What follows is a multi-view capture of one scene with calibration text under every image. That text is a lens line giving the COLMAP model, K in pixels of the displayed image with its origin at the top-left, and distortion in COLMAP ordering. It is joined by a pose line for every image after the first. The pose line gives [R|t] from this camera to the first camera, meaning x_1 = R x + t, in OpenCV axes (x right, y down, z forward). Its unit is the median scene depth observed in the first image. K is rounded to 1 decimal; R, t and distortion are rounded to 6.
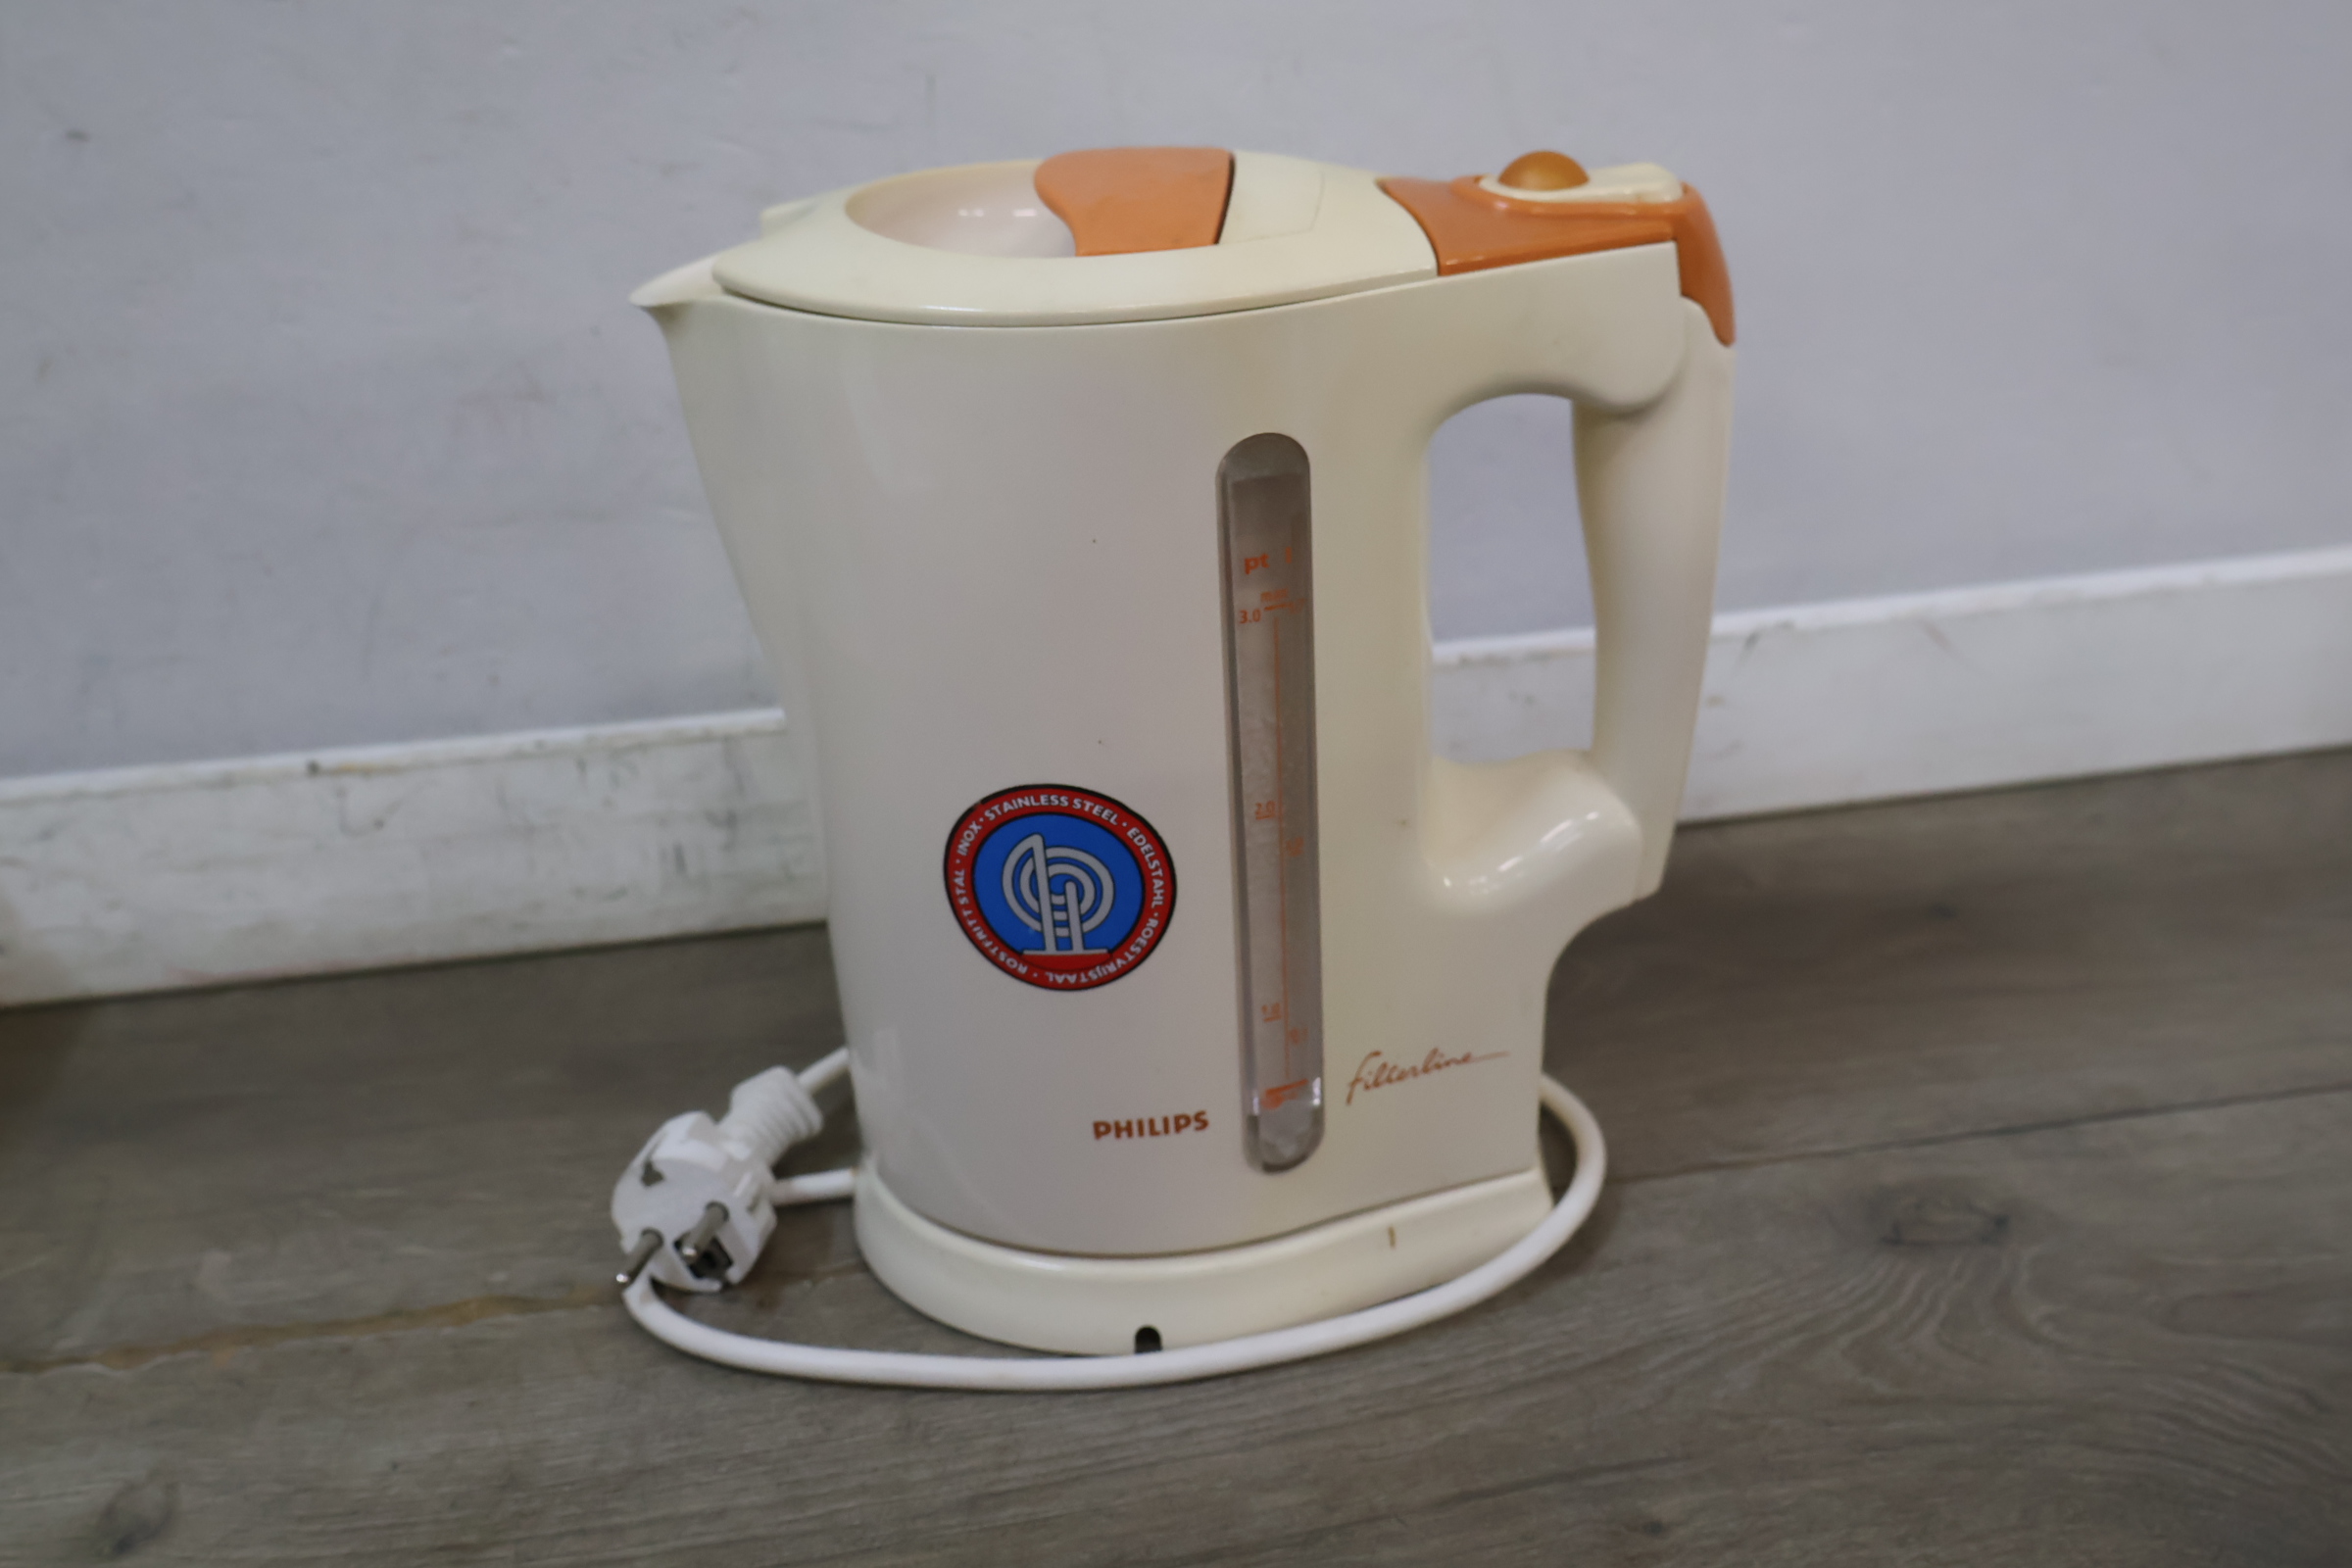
lens RADIAL K [[2252.2, 0, 1176.5], [0, 2252.2, 763.9], [0, 0, 1]] dist [0.006644, 0.000000]
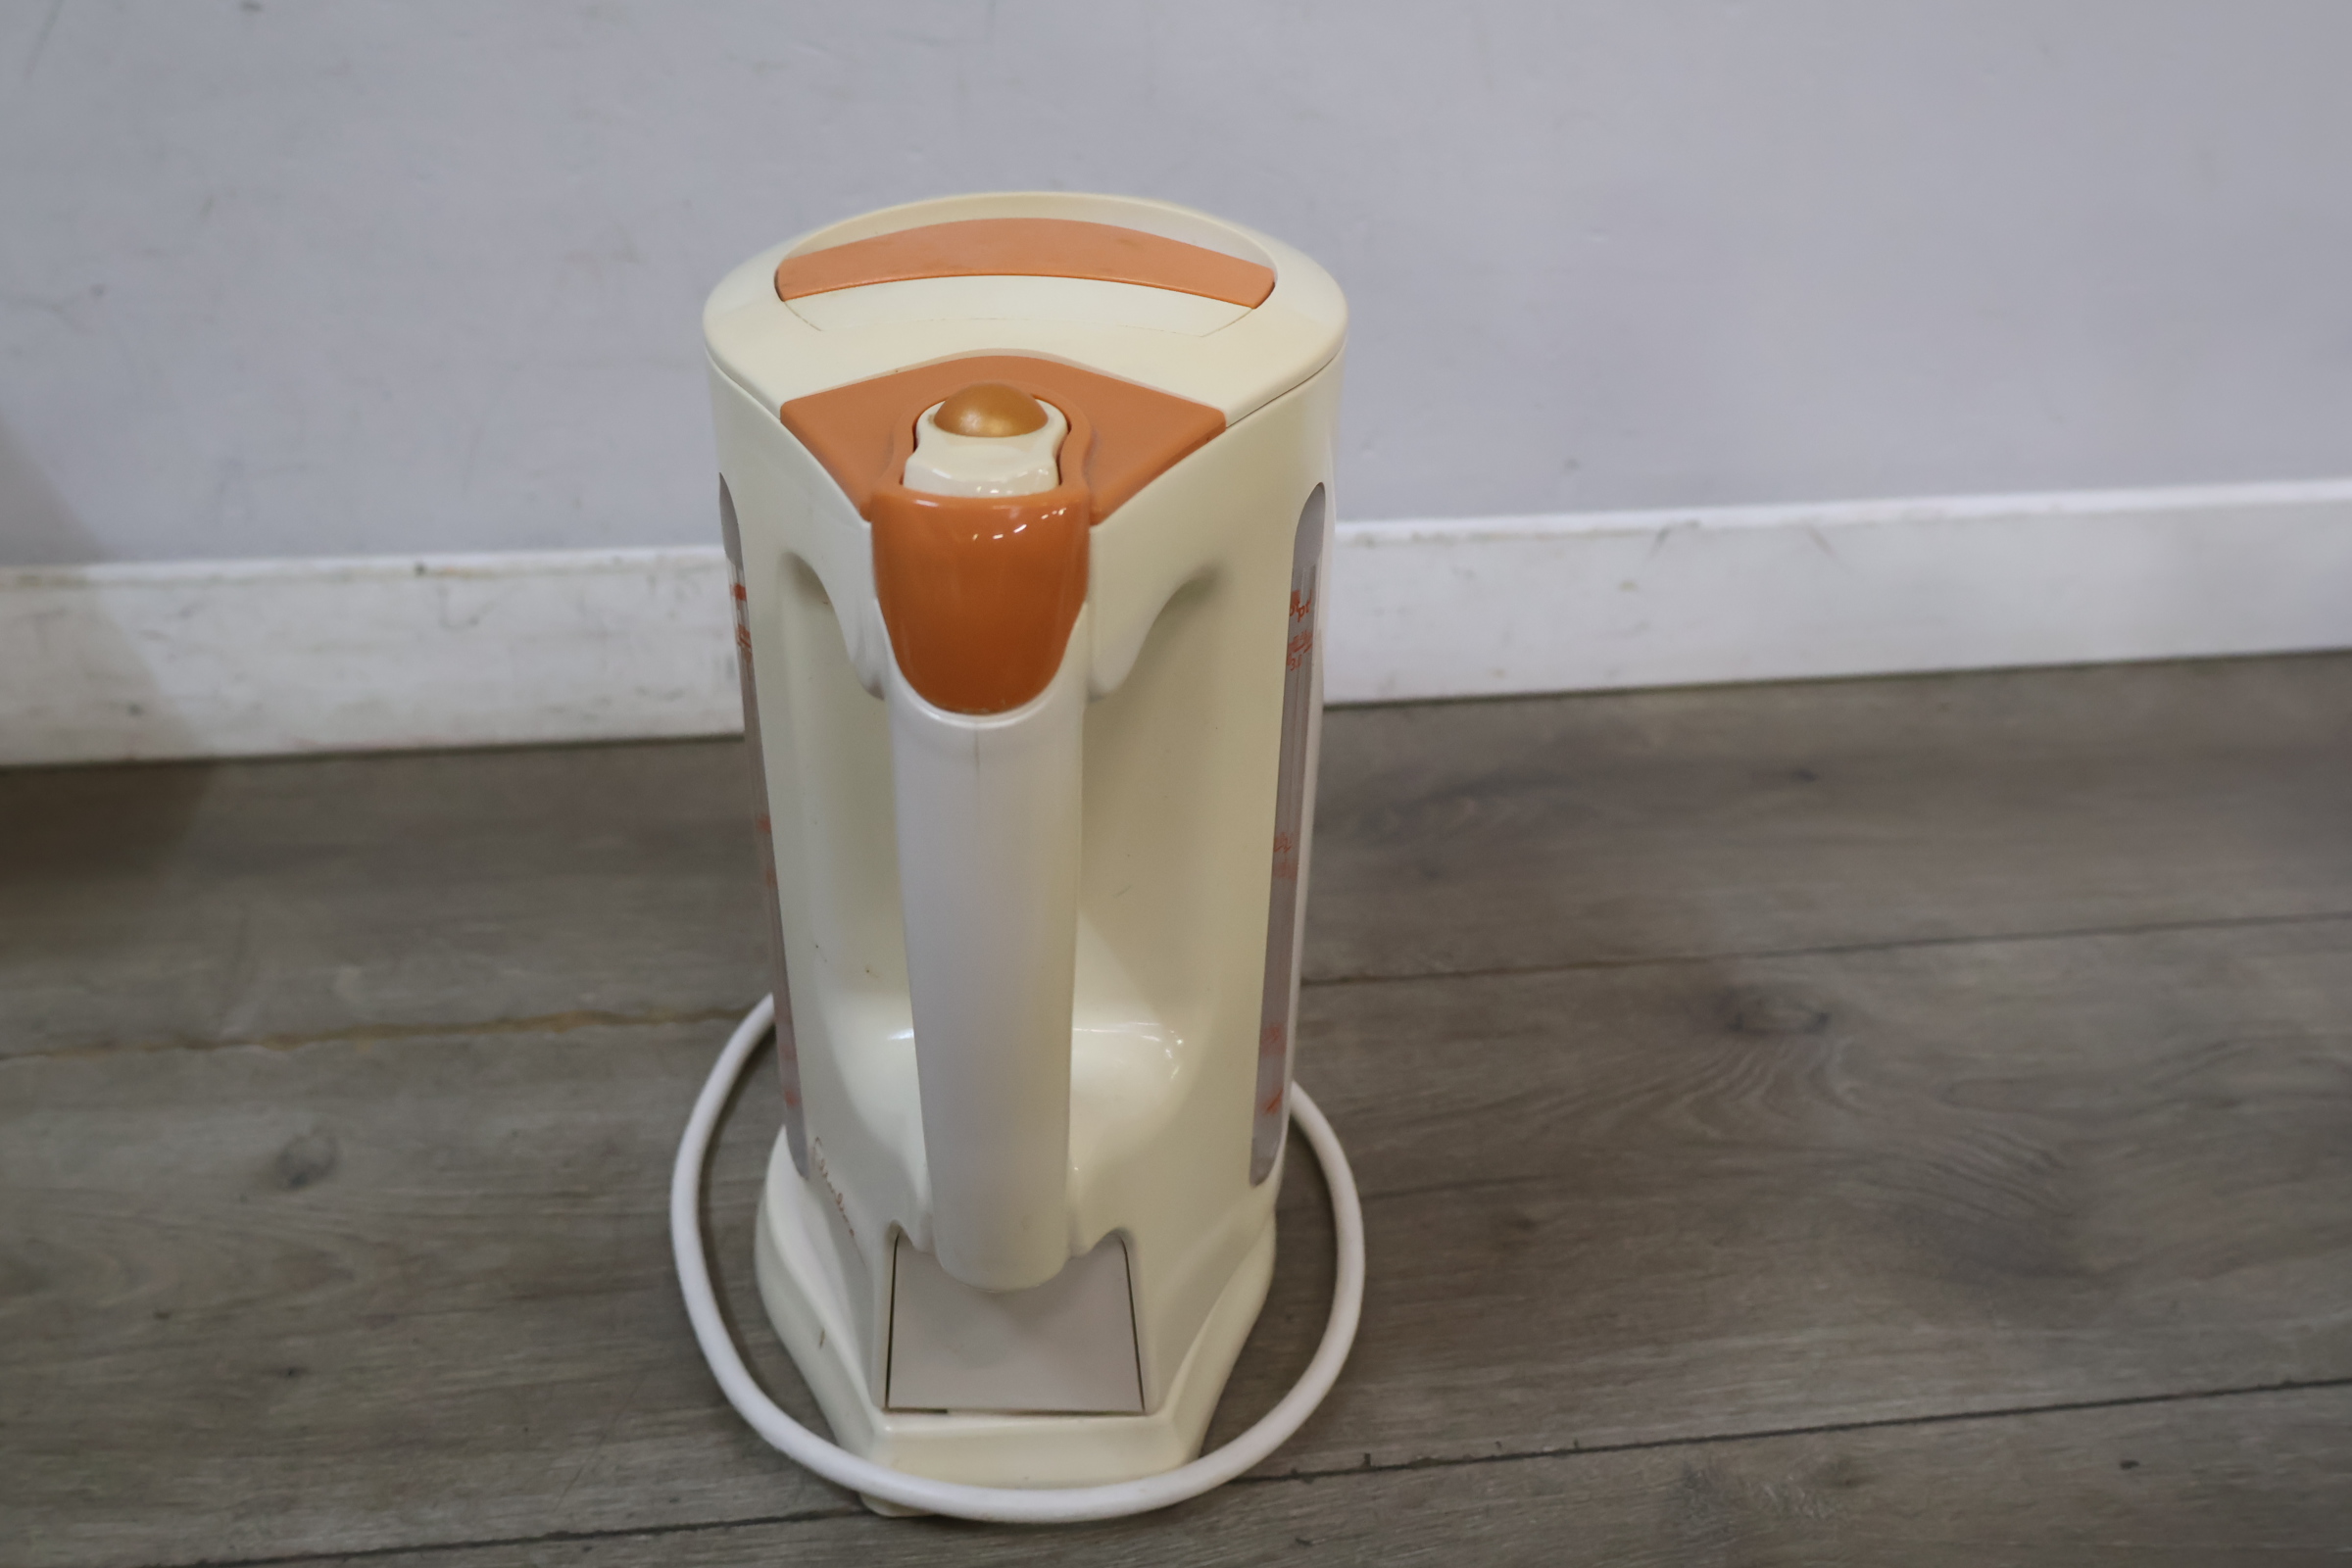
lens RADIAL K [[2252.2, 0, 1163.7], [0, 2252.2, 771.4], [0, 0, 1]] dist [0.006644, 0.000000]
pose [[0.997895, 0.058168, 0.028666, -0.041060], [-0.059673, 0.996713, 0.054785, 0.026584], [-0.025385, -0.056381, 0.998087, -0.236517]]
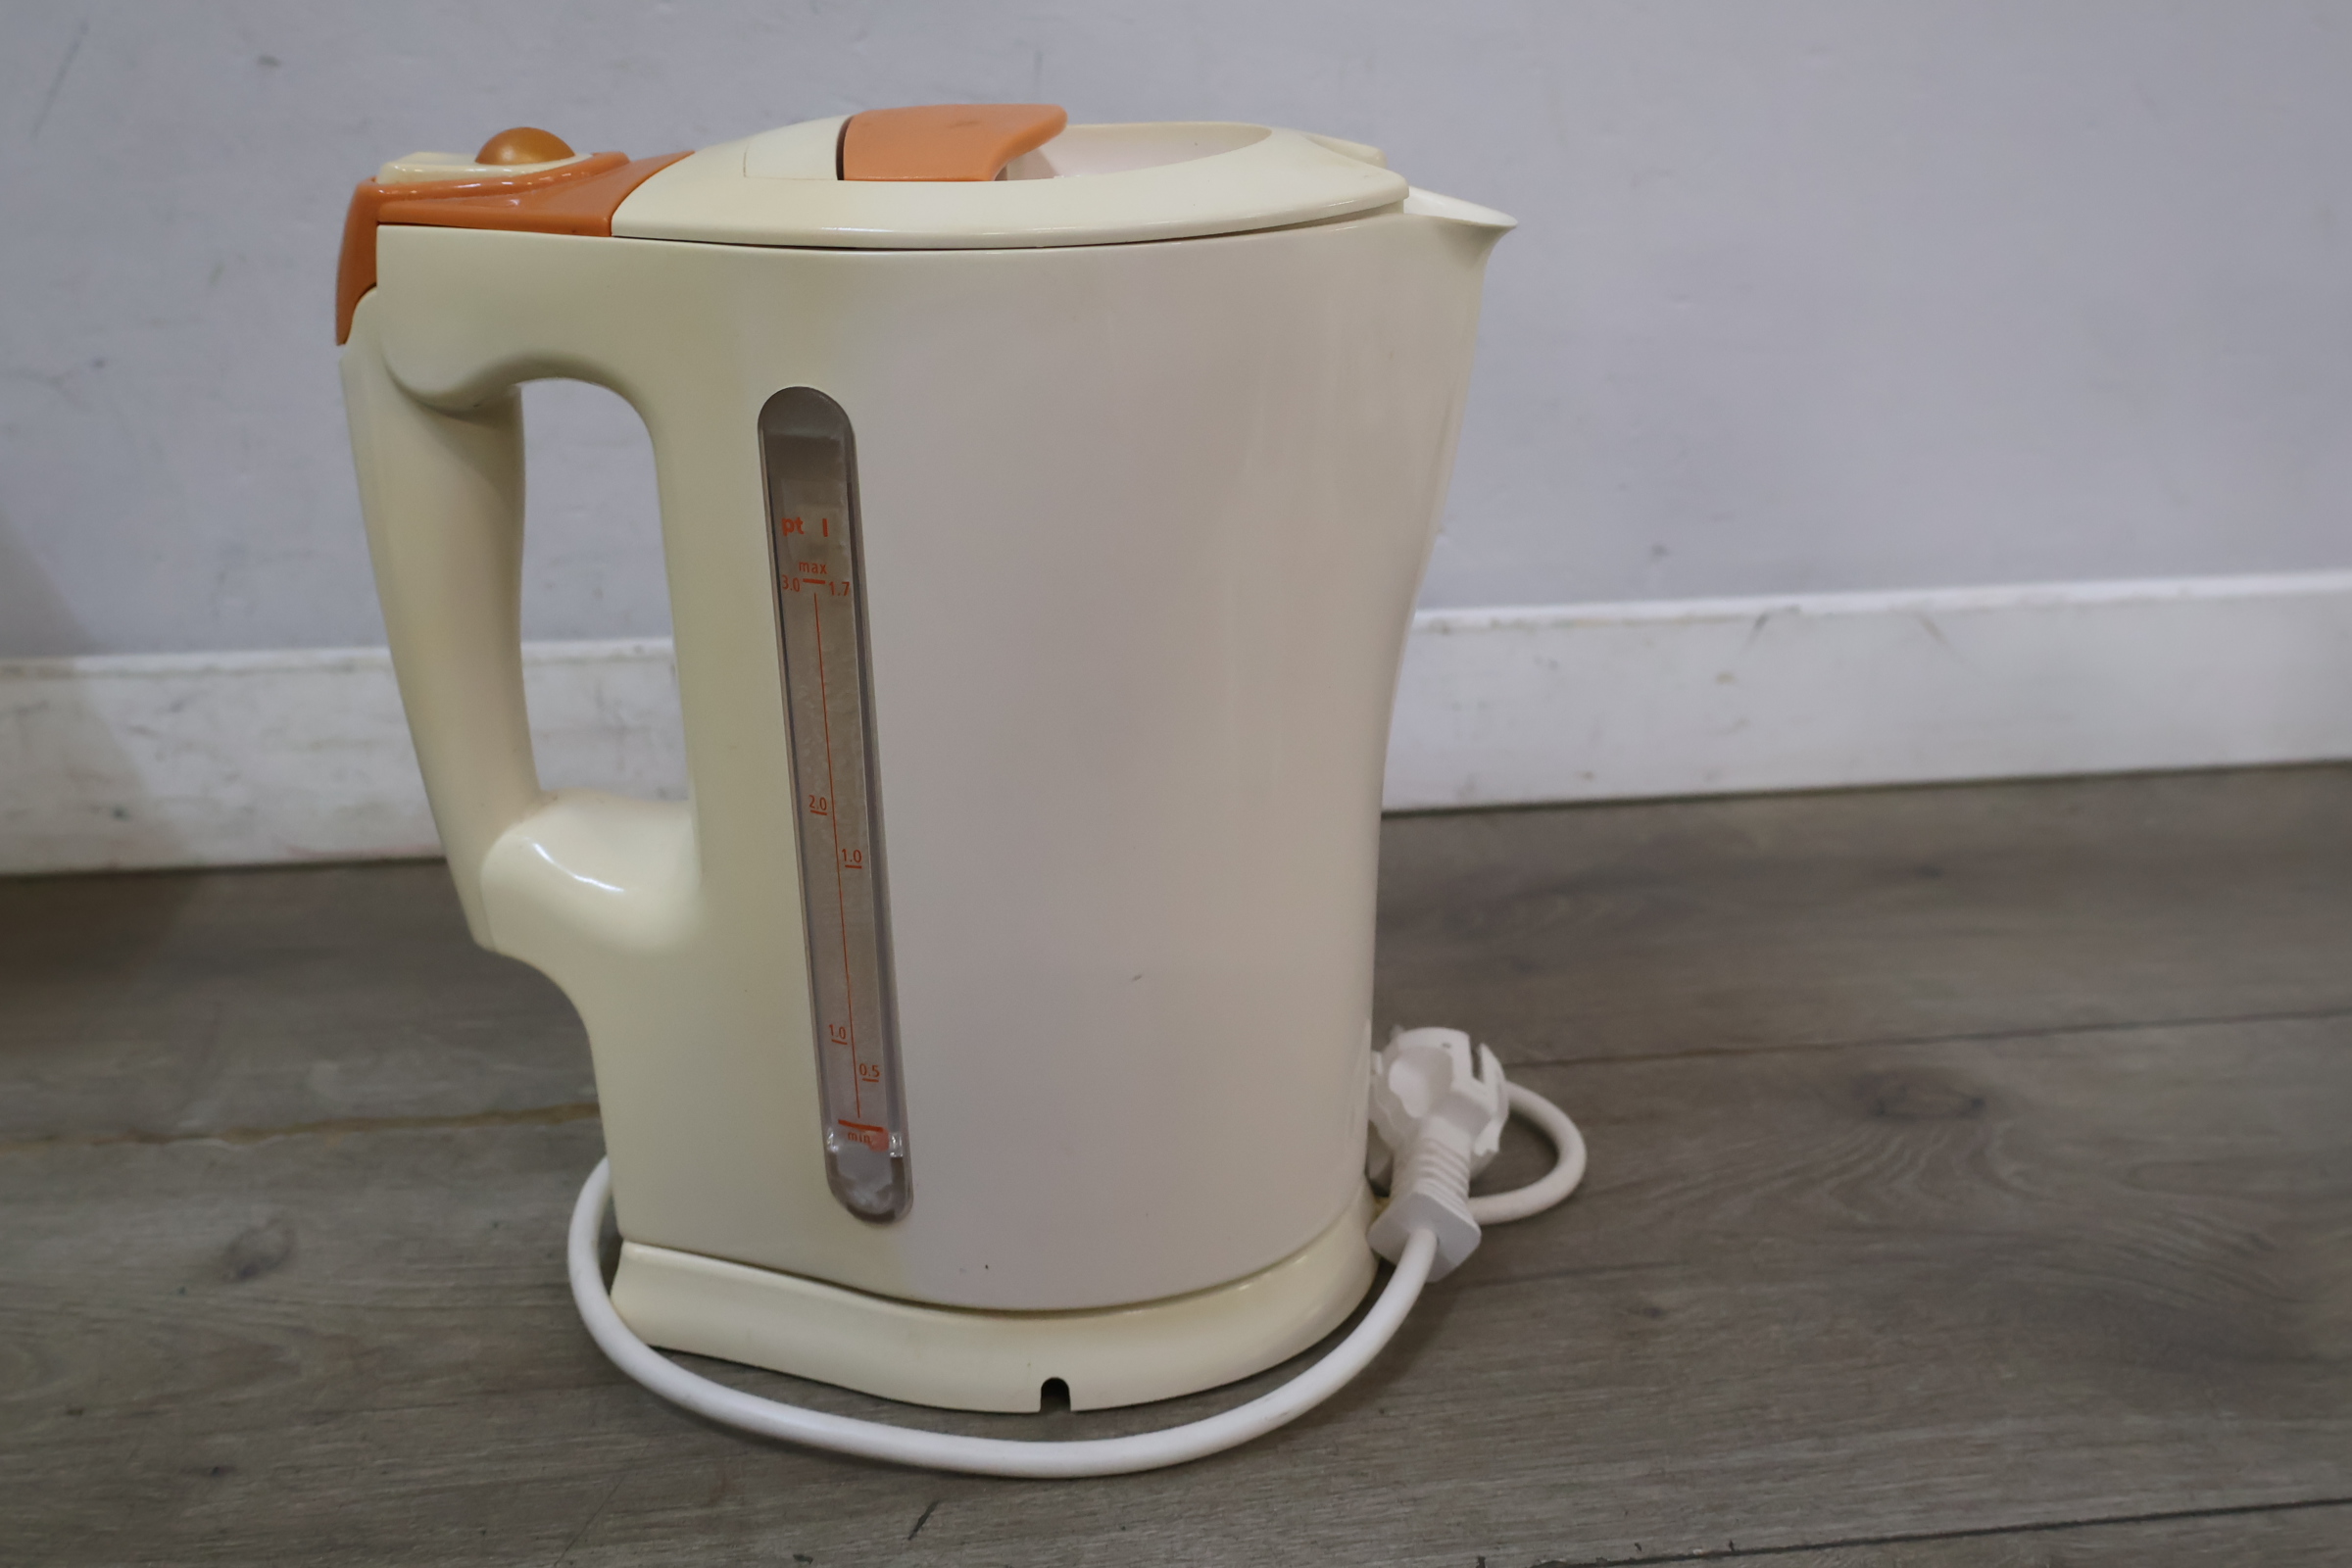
lens RADIAL K [[2252.2, 0, 1171.3], [0, 2252.2, 779.2], [0, 0, 1]] dist [0.006644, 0.000000]
pose [[0.998657, 0.051802, 0.000181, -0.034162], [-0.051656, 0.996092, -0.071634, 0.165043], [-0.003891, 0.071529, 0.997431, -0.104089]]
